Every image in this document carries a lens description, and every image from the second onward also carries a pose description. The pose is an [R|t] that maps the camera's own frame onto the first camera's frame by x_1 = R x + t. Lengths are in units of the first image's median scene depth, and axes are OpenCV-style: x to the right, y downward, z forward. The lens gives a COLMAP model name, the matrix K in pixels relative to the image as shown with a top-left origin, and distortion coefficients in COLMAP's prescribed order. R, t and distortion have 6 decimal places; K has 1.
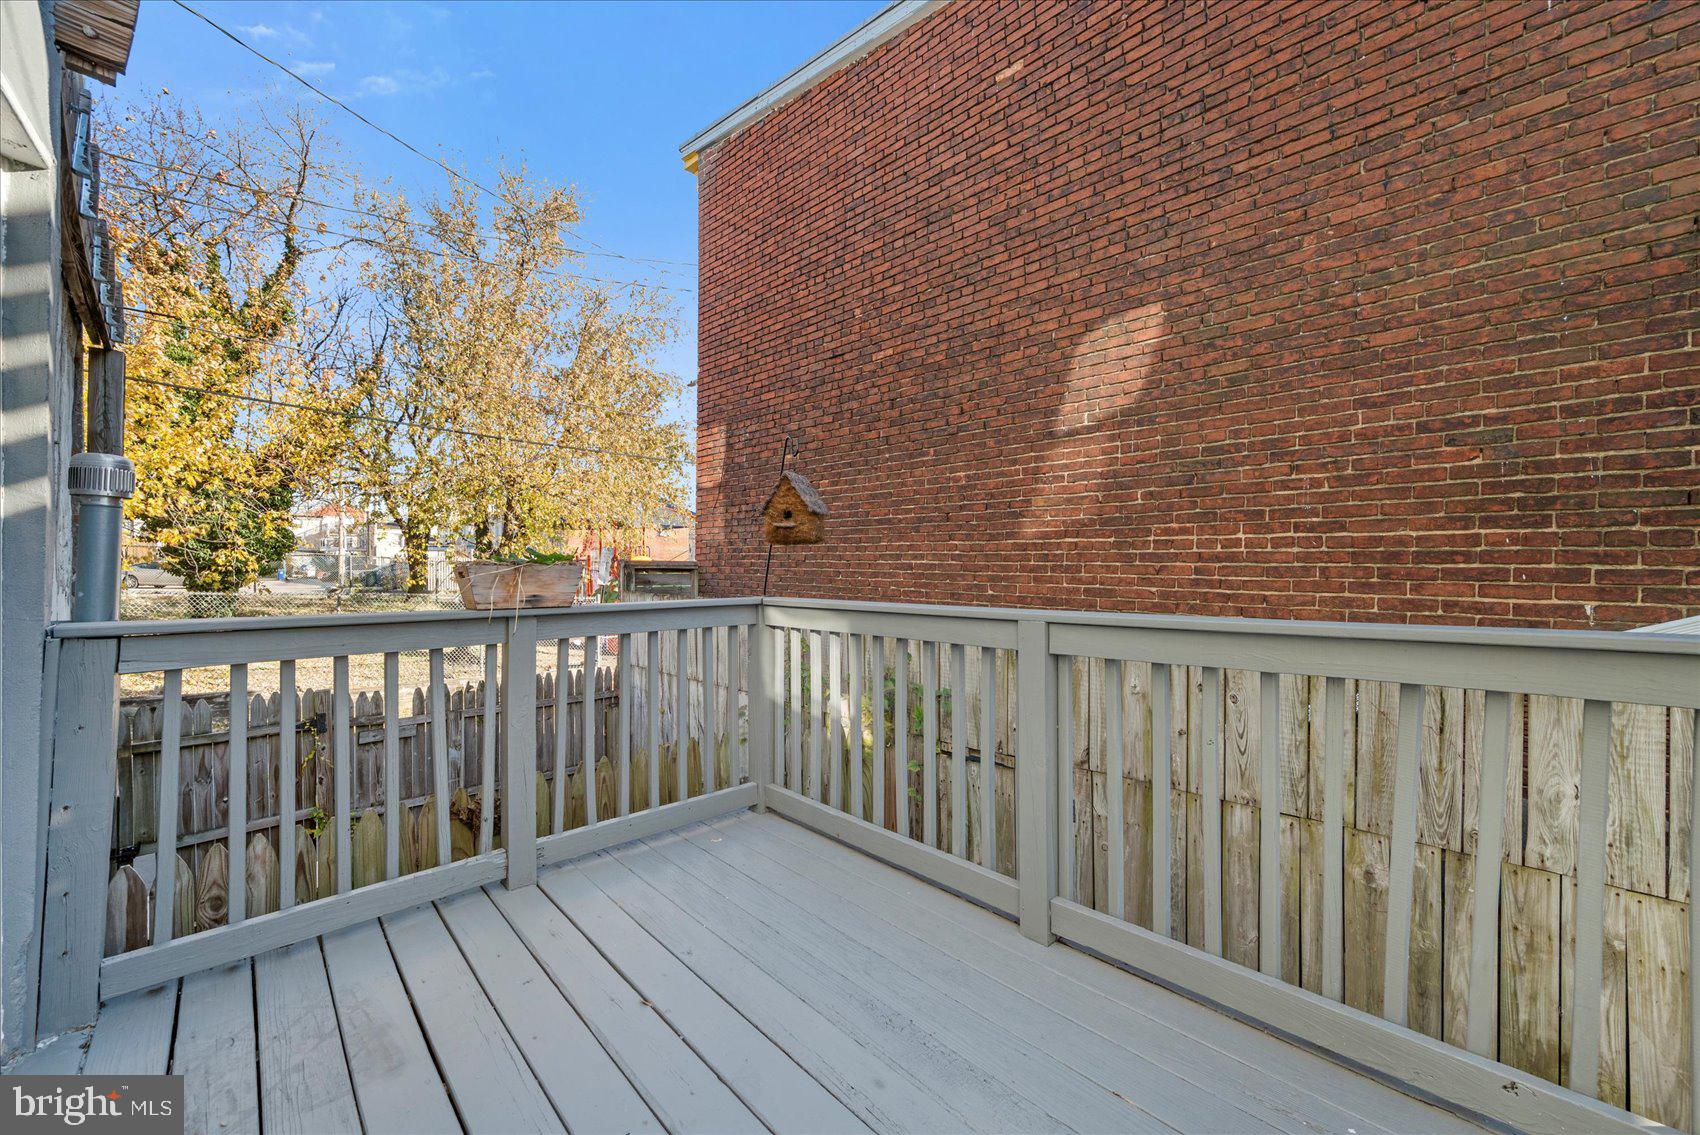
lens RADIAL K [[670.1, 0, 843.2], [0, 670.1, 570.1], [0, 0, 1]] dist [-0.005323, 0.000643]
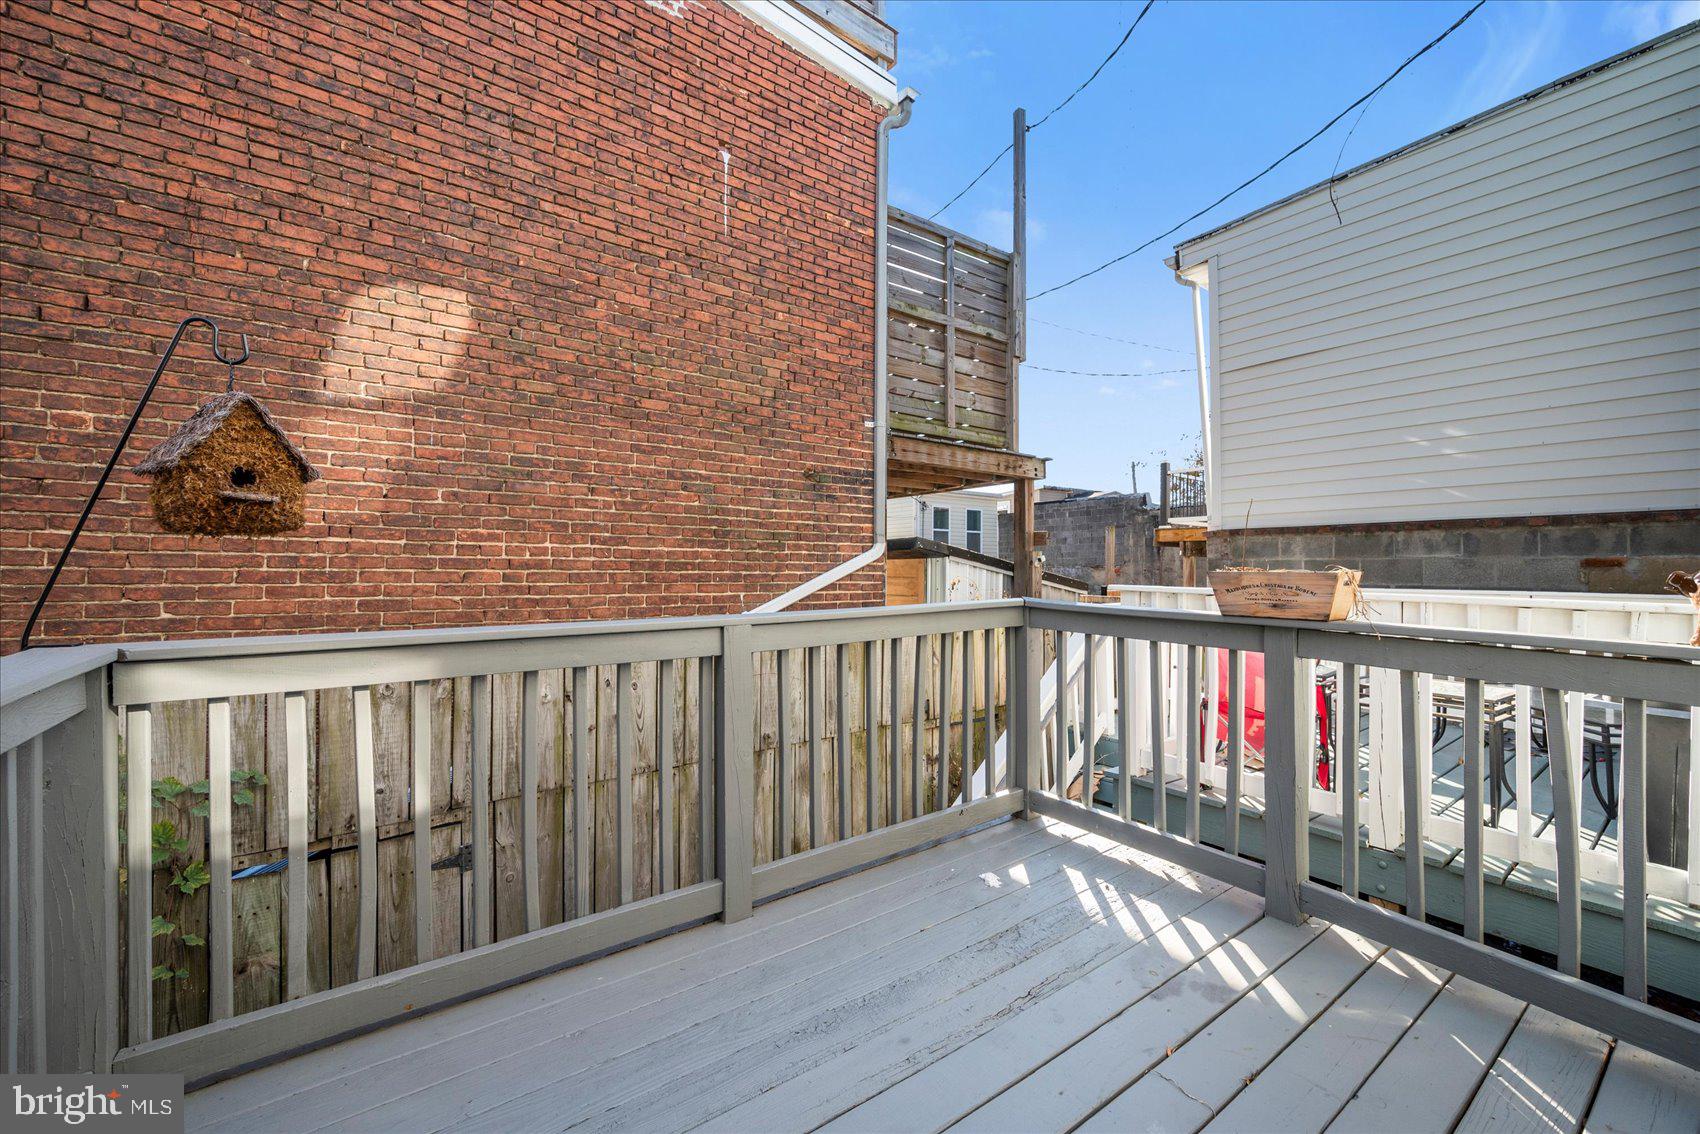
lens RADIAL K [[670.1, 0, 850.8], [0, 670.1, 569.7], [0, 0, 1]] dist [-0.005323, 0.000643]
pose [[0.124217, 0.000927, 0.992255, -0.413800], [0.007512, 0.999970, -0.001875, -0.005126], [-0.992227, 0.007687, 0.124206, 0.368782]]
